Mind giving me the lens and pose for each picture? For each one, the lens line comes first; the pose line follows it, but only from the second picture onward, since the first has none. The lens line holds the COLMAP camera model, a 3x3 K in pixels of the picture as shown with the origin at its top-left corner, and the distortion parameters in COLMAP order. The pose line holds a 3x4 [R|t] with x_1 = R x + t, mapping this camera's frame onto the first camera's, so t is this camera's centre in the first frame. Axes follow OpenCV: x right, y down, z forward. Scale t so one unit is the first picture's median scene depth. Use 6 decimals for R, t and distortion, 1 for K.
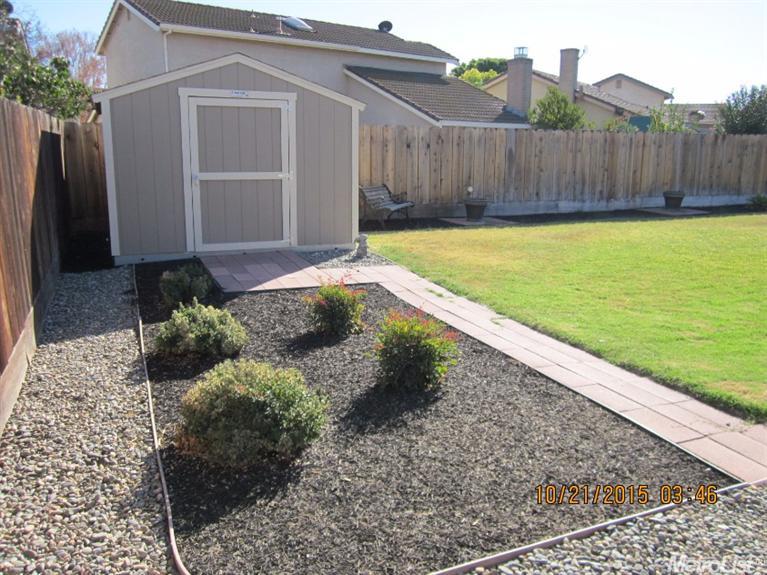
lens RADIAL K [[635.0, 0, 383.1], [0, 635.0, 287.0], [0, 0, 1]] dist [-0.053875, 0.020370]
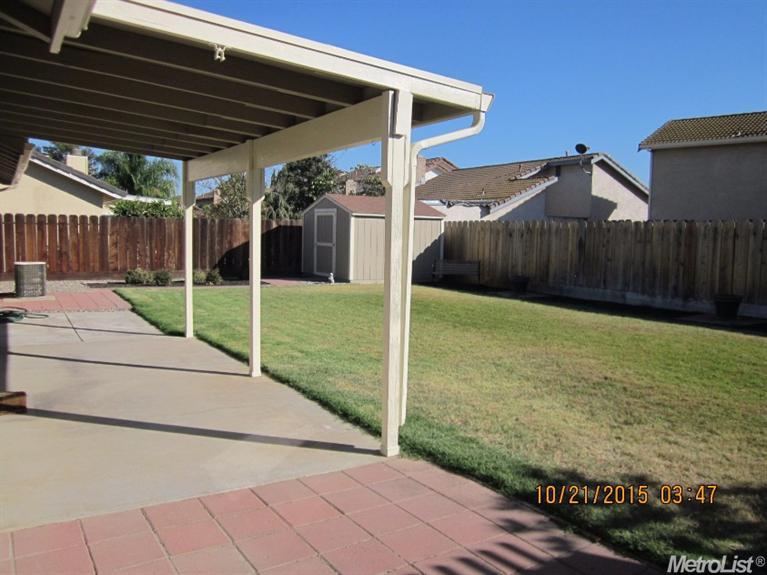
lens RADIAL K [[635.0, 0, 383.6], [0, 635.0, 287.2], [0, 0, 1]] dist [-0.053875, 0.020370]
pose [[0.159613, 0.083664, -0.983628, 1.184911], [-0.232984, 0.971447, 0.044822, -0.099283], [0.959292, 0.222016, 0.174548, 0.467403]]
